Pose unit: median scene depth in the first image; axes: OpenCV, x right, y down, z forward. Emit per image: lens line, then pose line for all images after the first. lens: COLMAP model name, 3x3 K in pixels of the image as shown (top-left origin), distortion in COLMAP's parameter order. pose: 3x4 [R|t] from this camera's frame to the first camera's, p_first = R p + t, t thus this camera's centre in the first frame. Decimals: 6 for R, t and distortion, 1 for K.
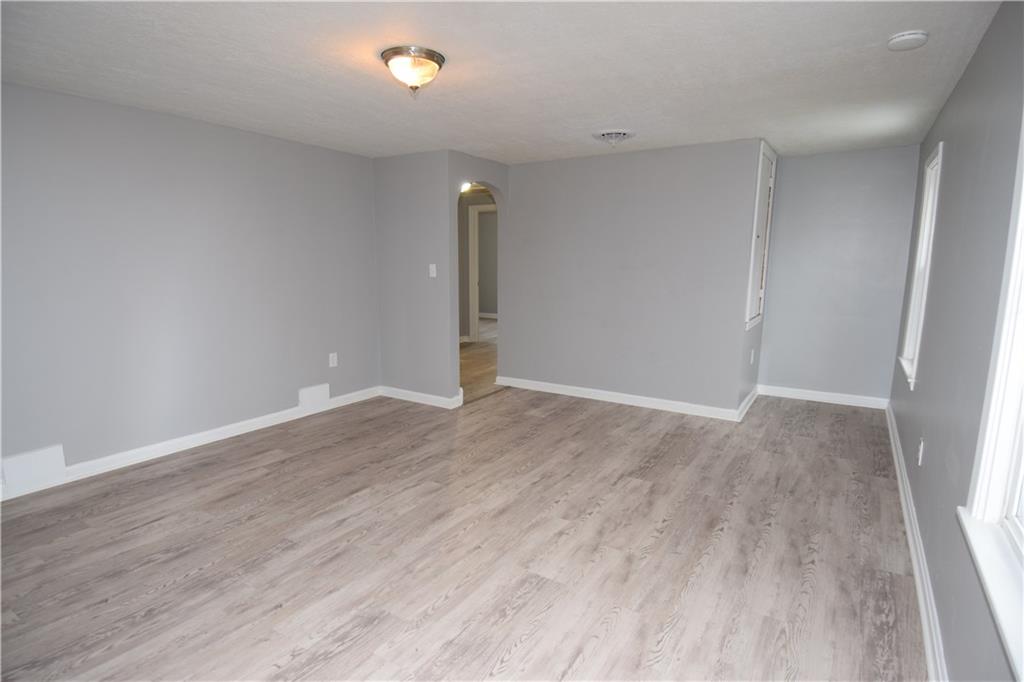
lens RADIAL K [[531.8, 0, 512.2], [0, 531.8, 339.1], [0, 0, 1]] dist [0.058705, -0.062987]
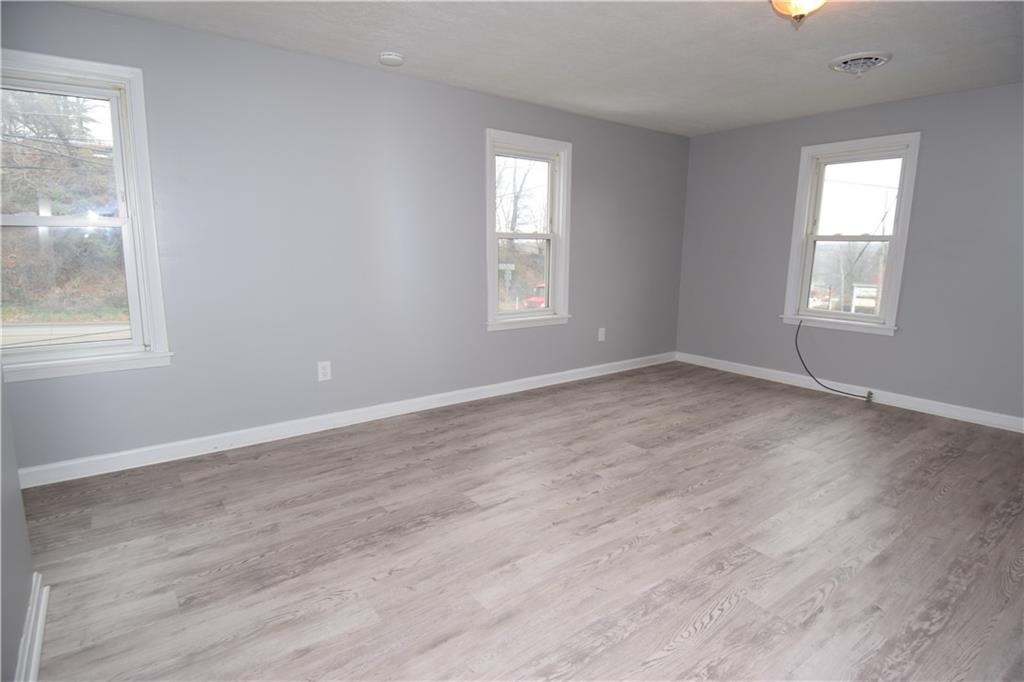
lens RADIAL K [[531.8, 0, 512.2], [0, 531.8, 339.1], [0, 0, 1]] dist [0.058705, -0.062987]
pose [[-0.939753, -0.075033, 0.333518, -0.057672], [0.036853, 0.947694, 0.317047, -0.204288], [-0.339862, 0.310237, -0.887833, 1.621806]]
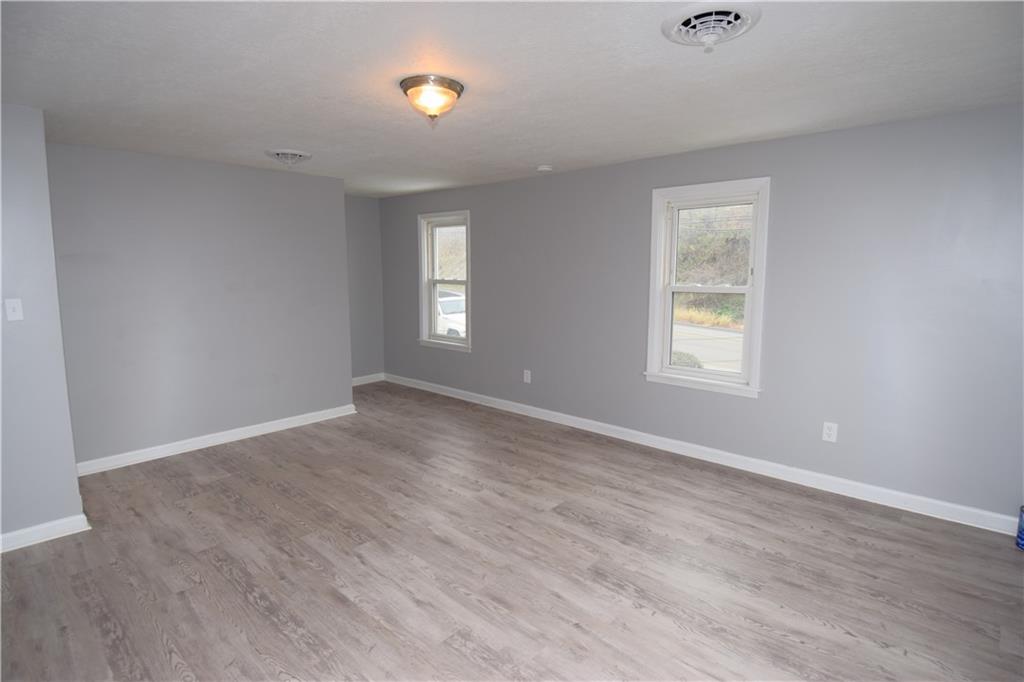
lens RADIAL K [[531.8, 0, 512.2], [0, 531.8, 339.1], [0, 0, 1]] dist [0.058705, -0.062987]
pose [[0.176419, -0.137039, 0.974729, -0.908265], [0.155671, 0.981683, 0.109841, -0.116464], [-0.971927, 0.132359, 0.194521, 0.553662]]
